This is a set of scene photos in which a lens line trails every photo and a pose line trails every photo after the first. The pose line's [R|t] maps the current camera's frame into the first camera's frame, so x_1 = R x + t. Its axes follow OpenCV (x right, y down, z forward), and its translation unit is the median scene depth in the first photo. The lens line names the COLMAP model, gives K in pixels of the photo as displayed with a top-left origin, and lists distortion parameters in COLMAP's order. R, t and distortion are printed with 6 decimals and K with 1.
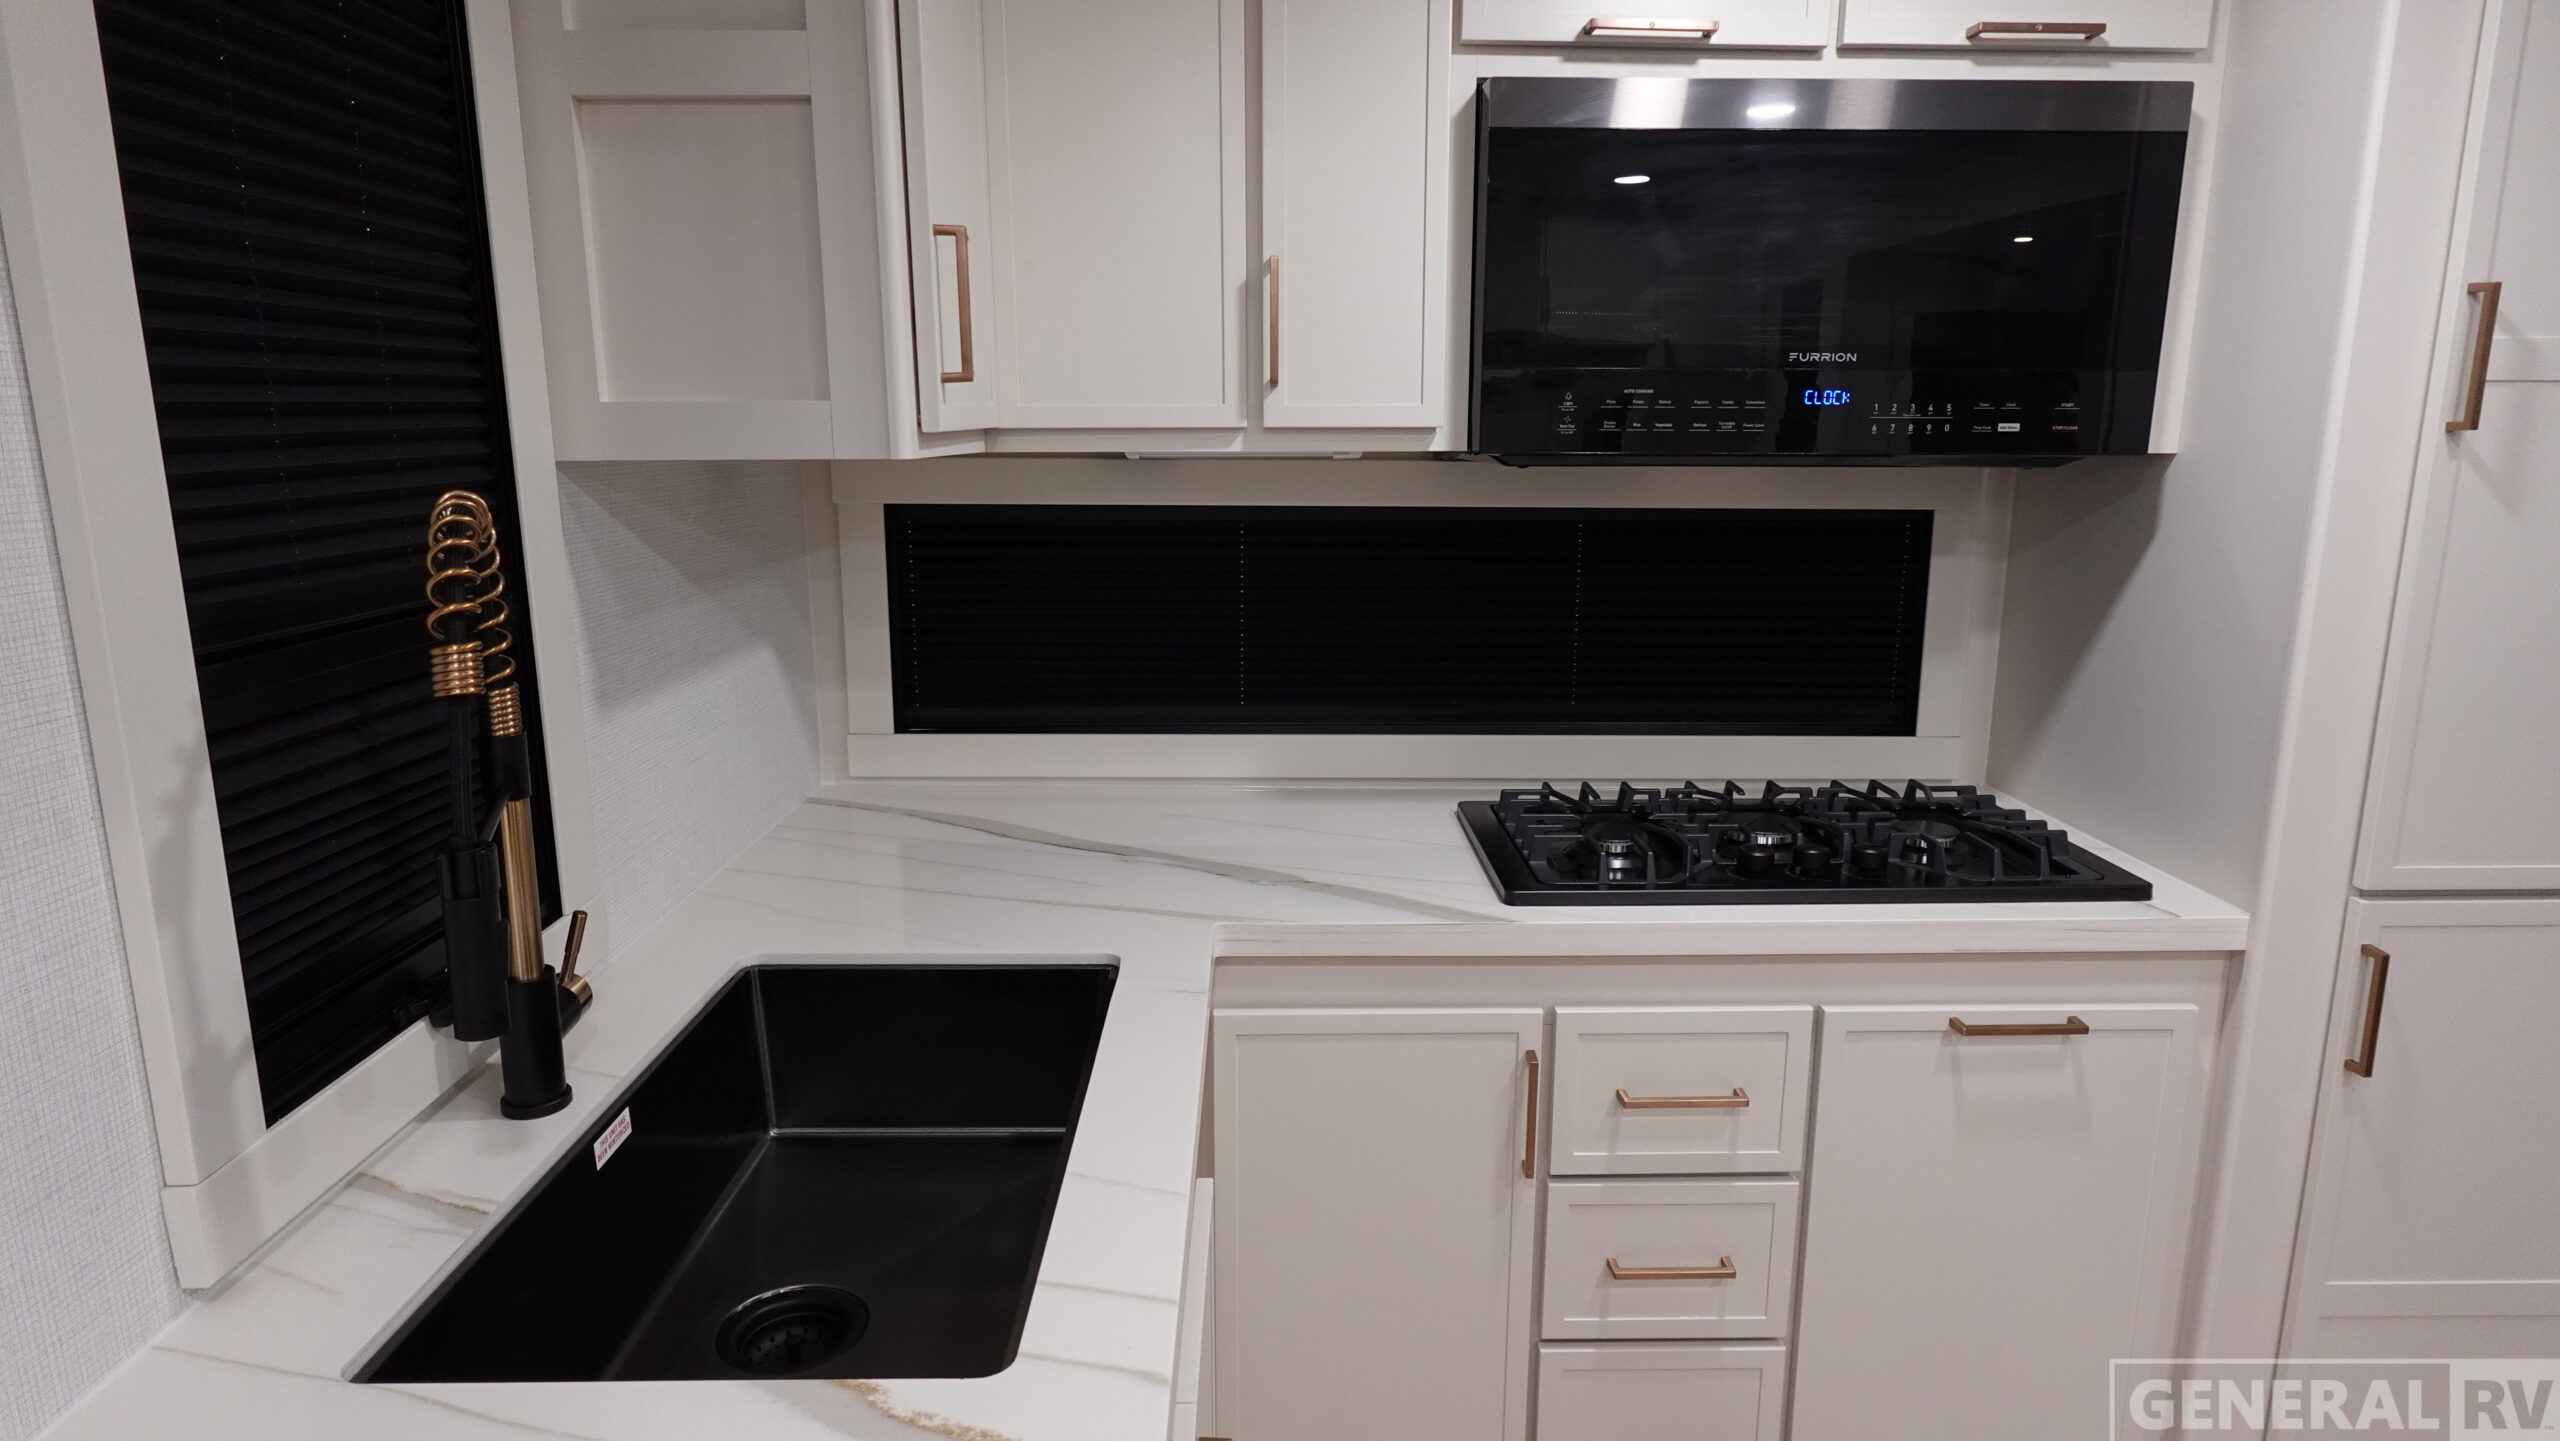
lens RADIAL K [[1449.7, 0, 1288.9], [0, 1449.7, 717.3], [0, 0, 1]] dist [0.001103, -0.000884]
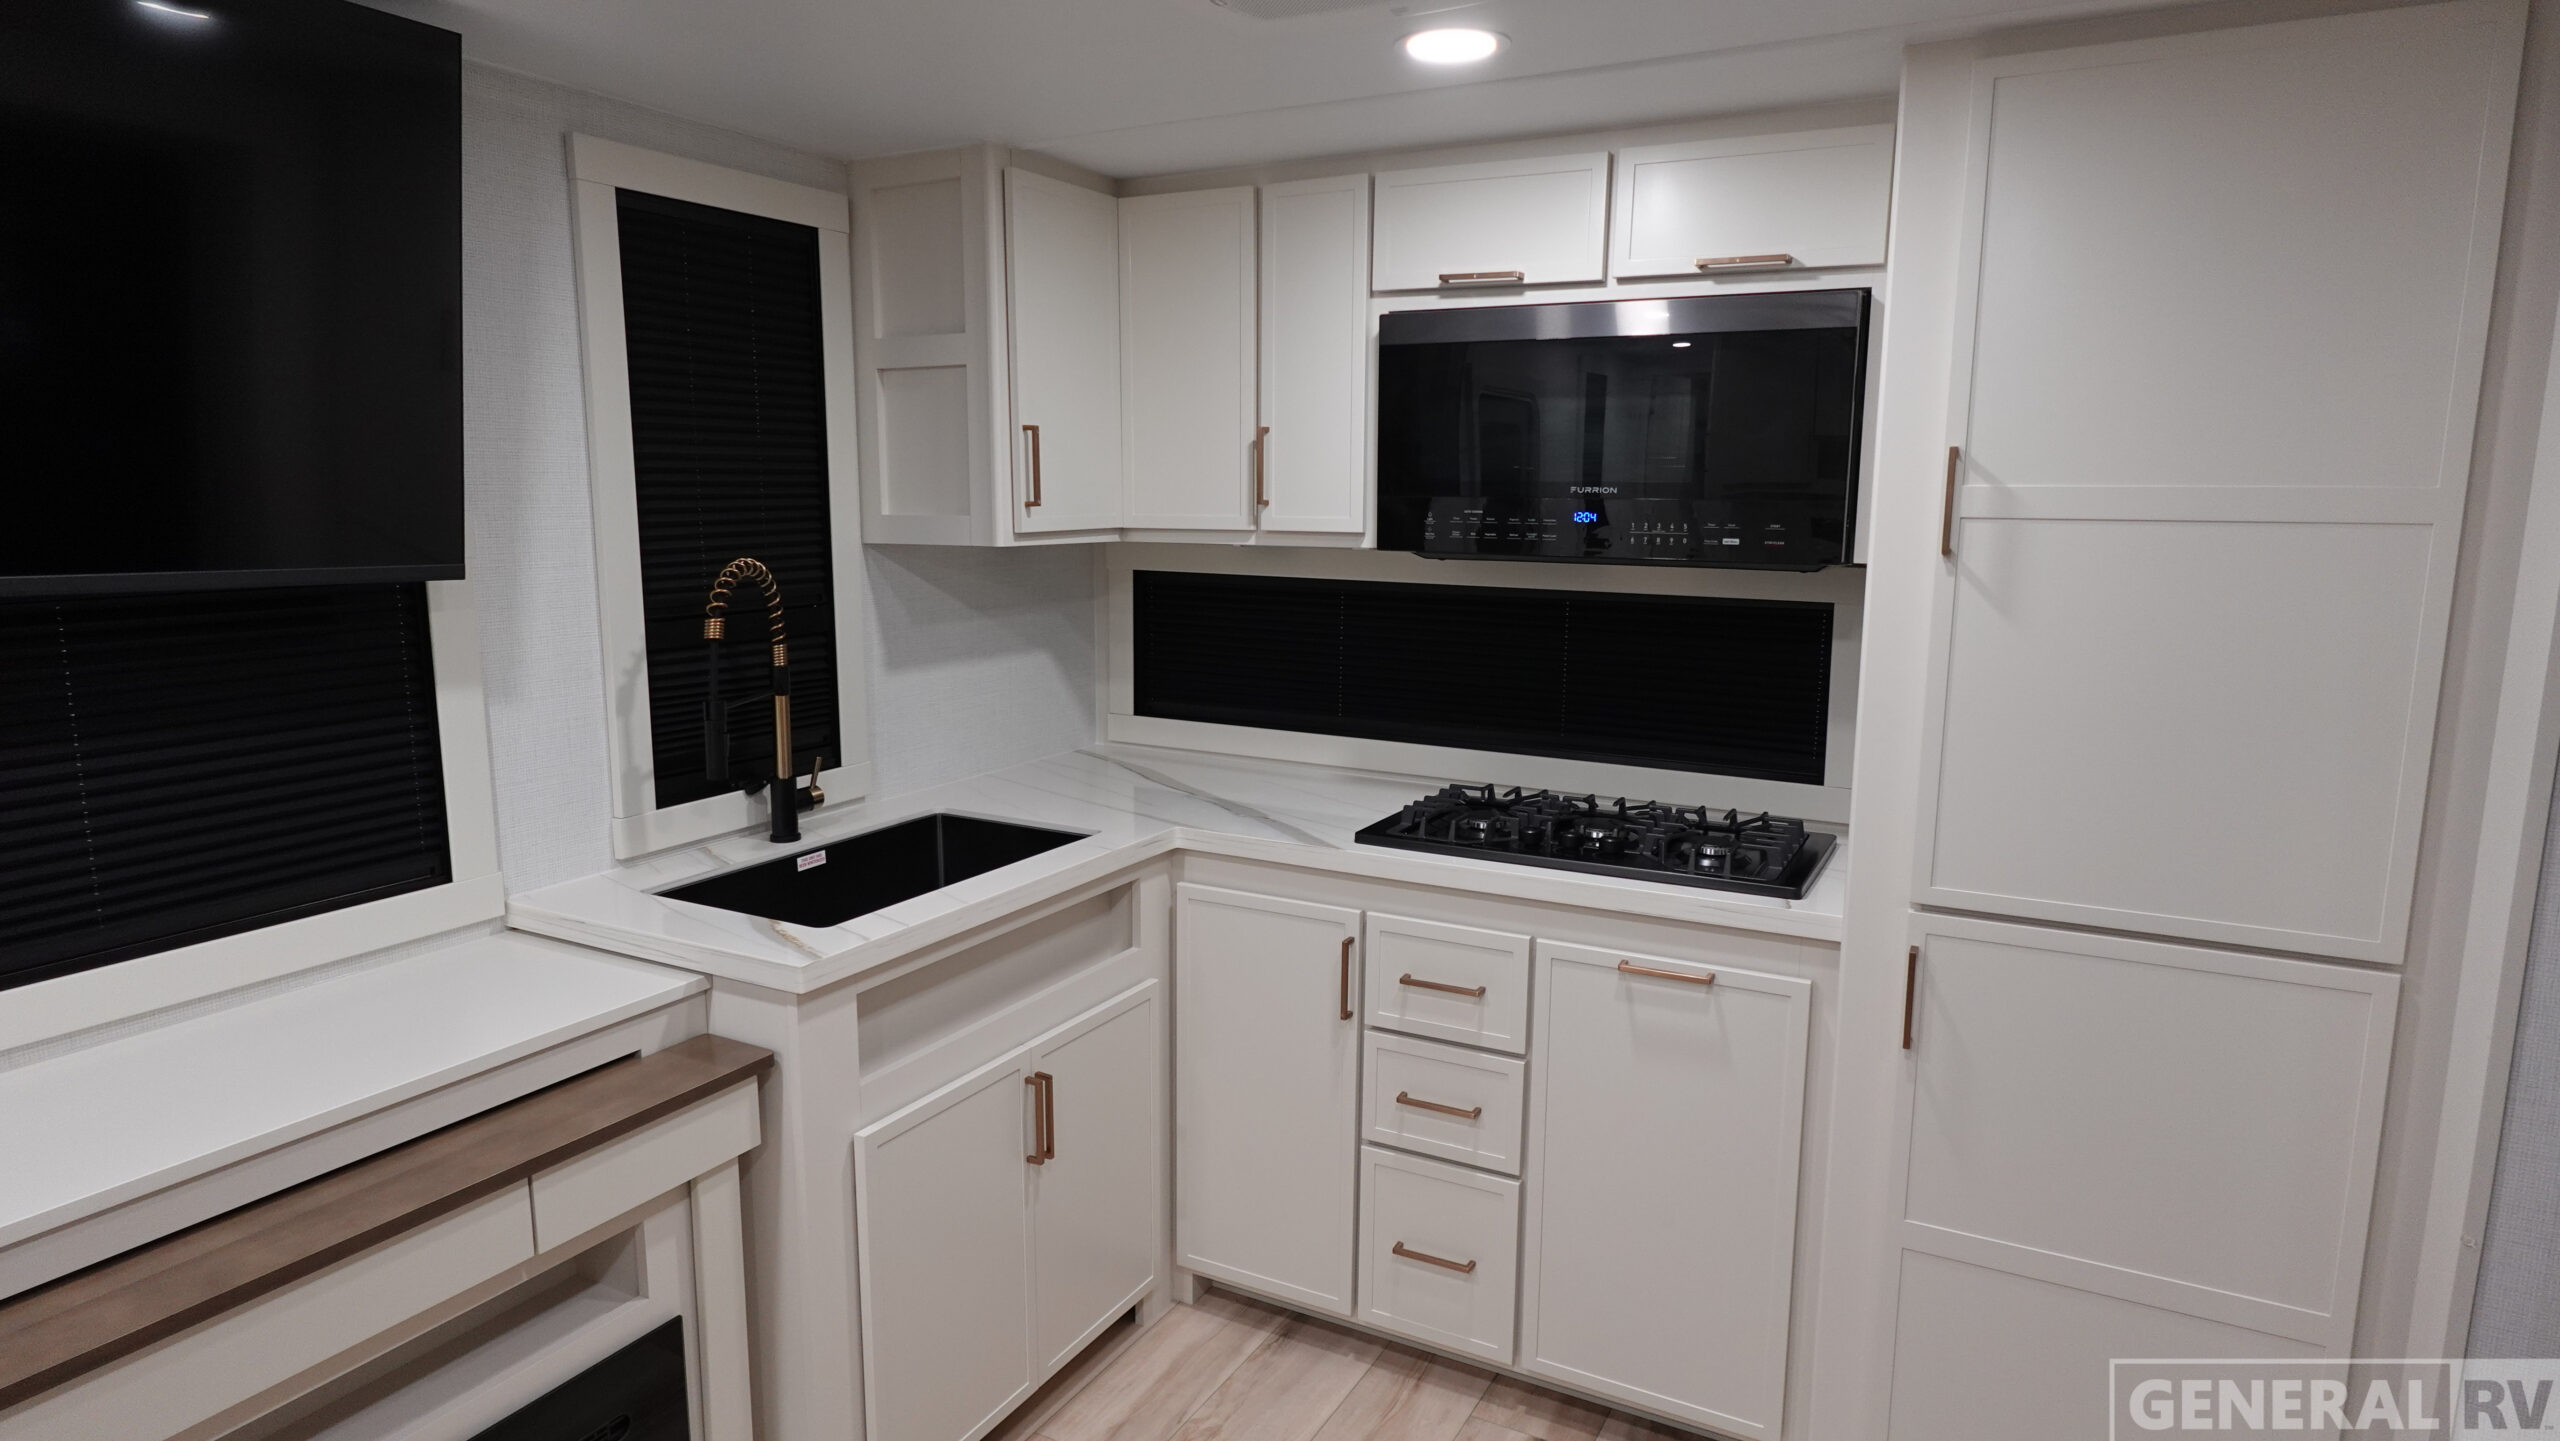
lens RADIAL K [[1449.7, 0, 1272.8], [0, 1449.7, 716.9], [0, 0, 1]] dist [0.001103, -0.000884]
pose [[0.873989, 0.082086, -0.478963, 0.809067], [-0.104020, 0.994386, -0.019390, 0.036568], [0.474682, 0.066769, 0.877621, -0.402615]]
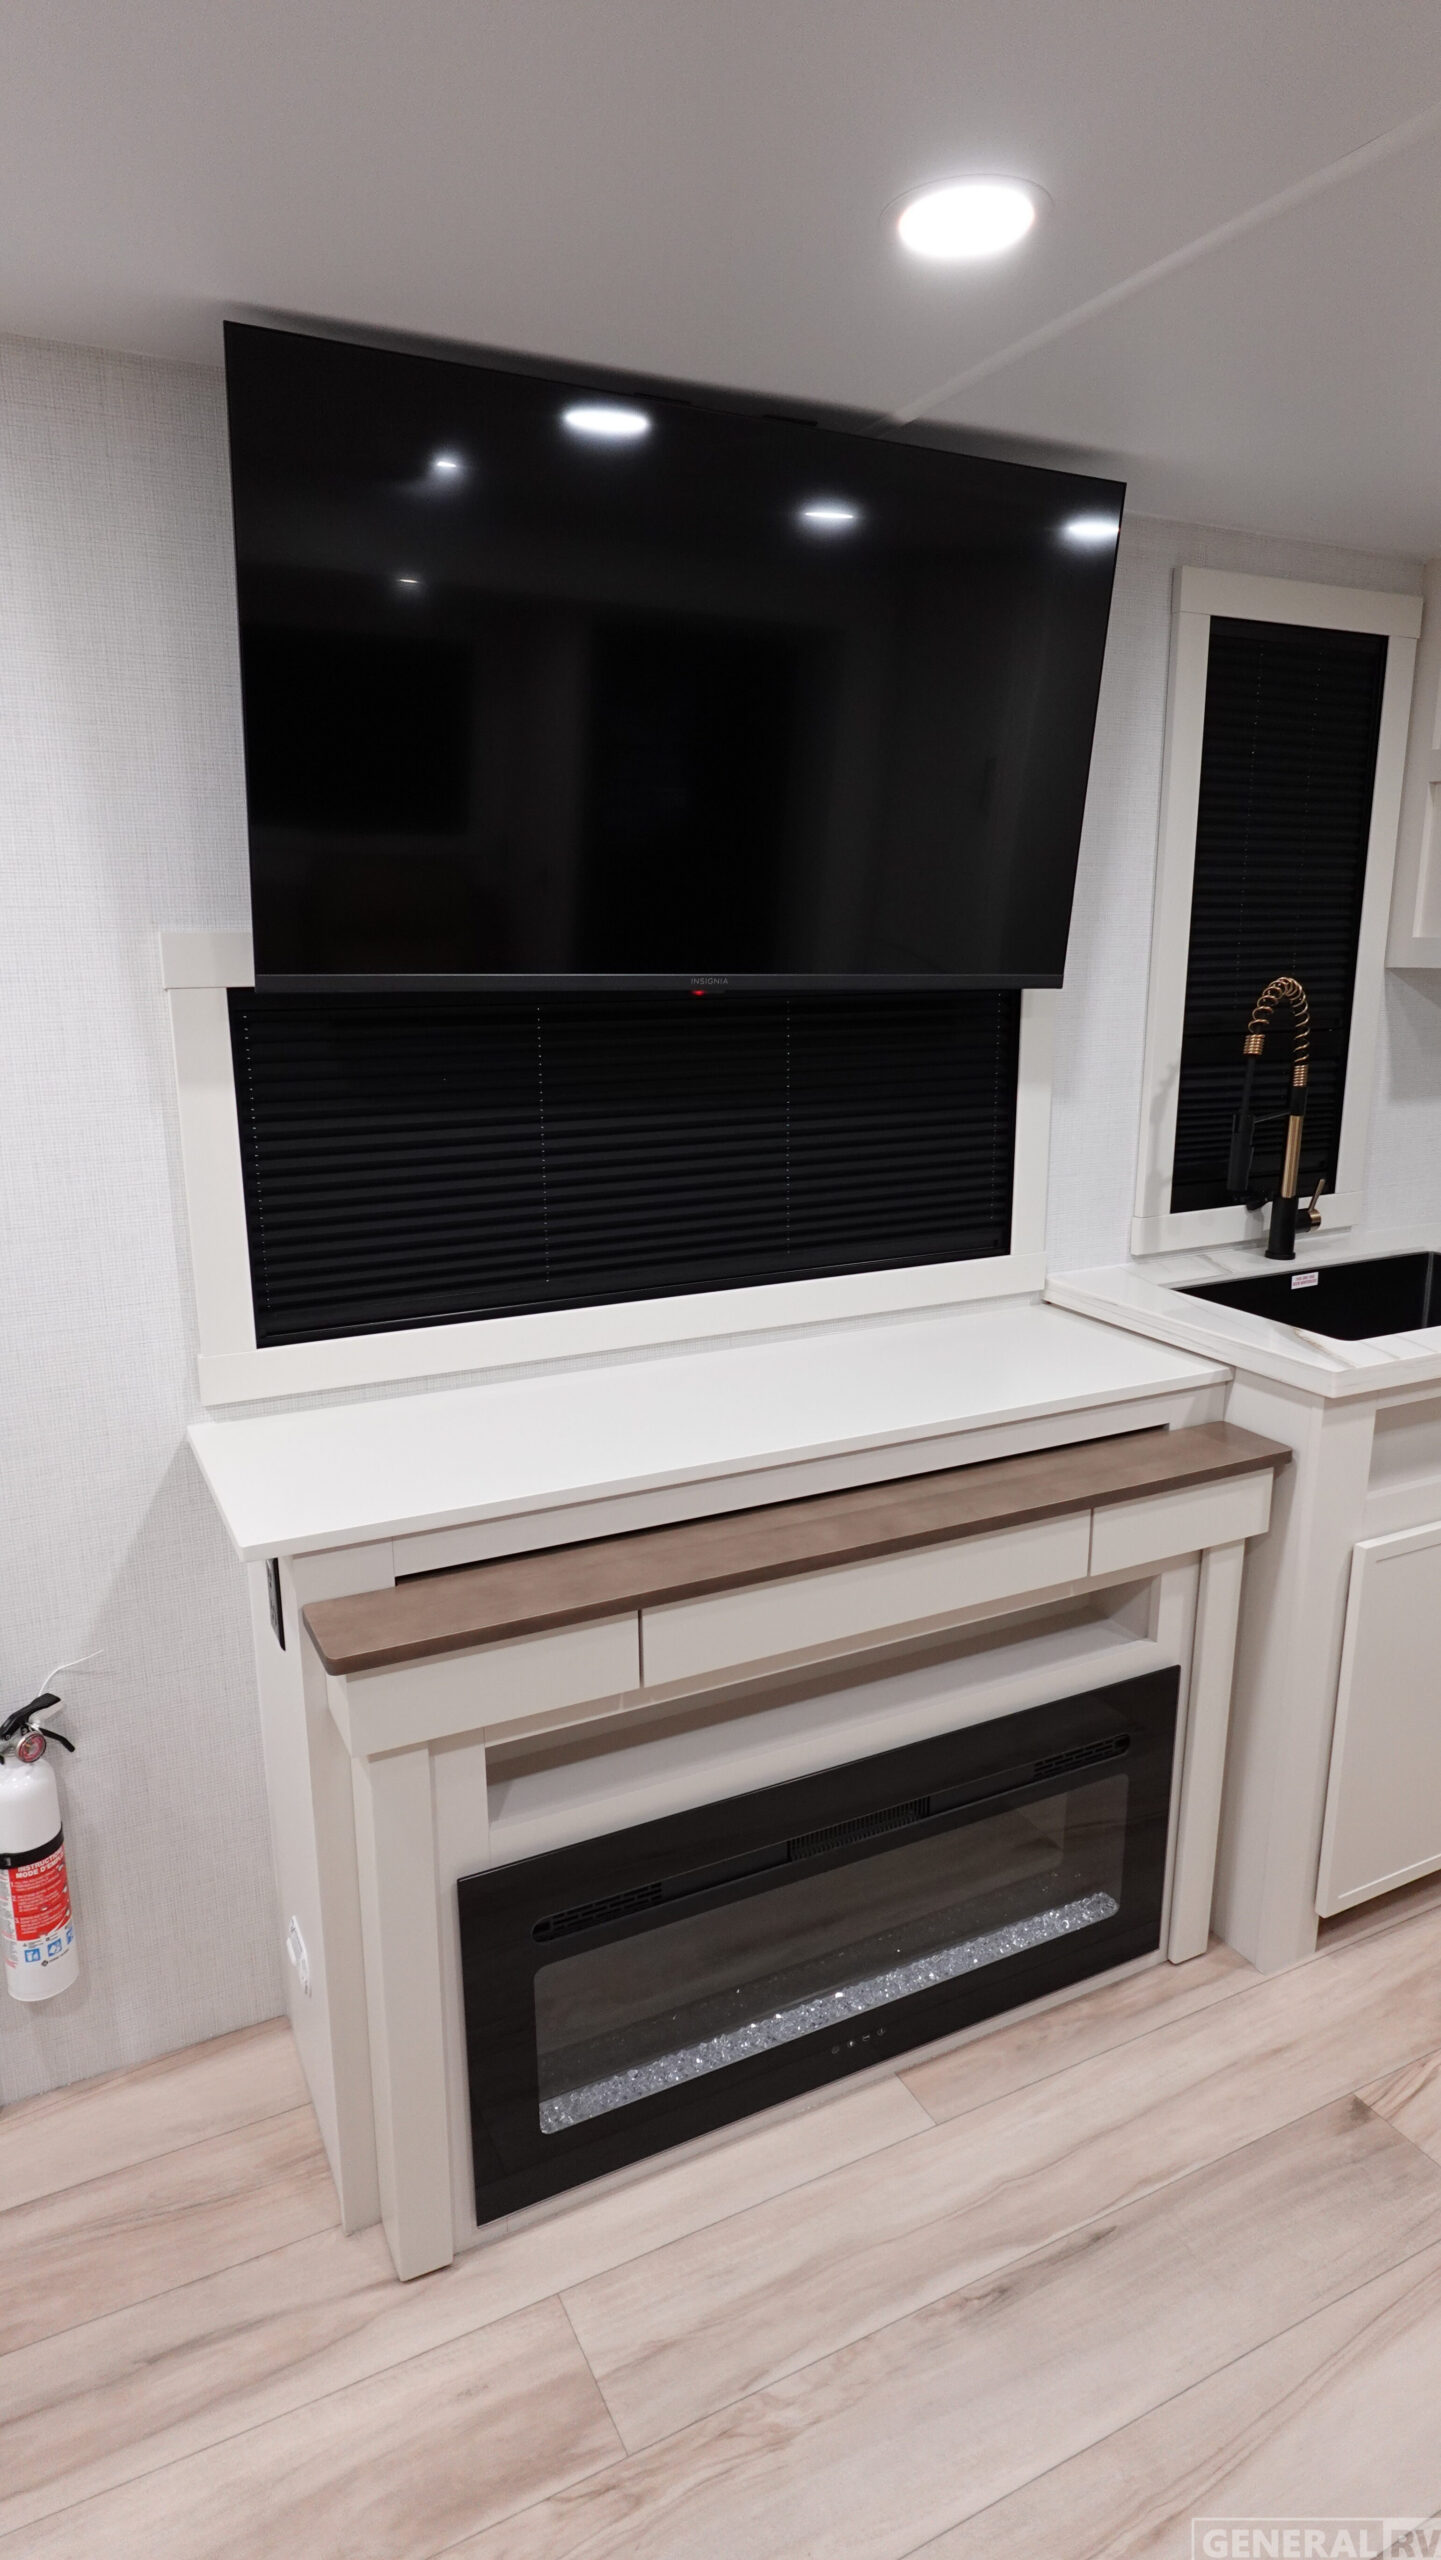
lens RADIAL K [[1449.7, 0, 722.2], [0, 1449.7, 1283.6], [0, 0, 1]] dist [0.001103, -0.000884]
pose [[0.442833, 0.212238, -0.871122, 0.745596], [-0.178123, 0.973039, 0.146521, 0.094477], [0.878733, 0.090283, 0.468698, -0.562348]]
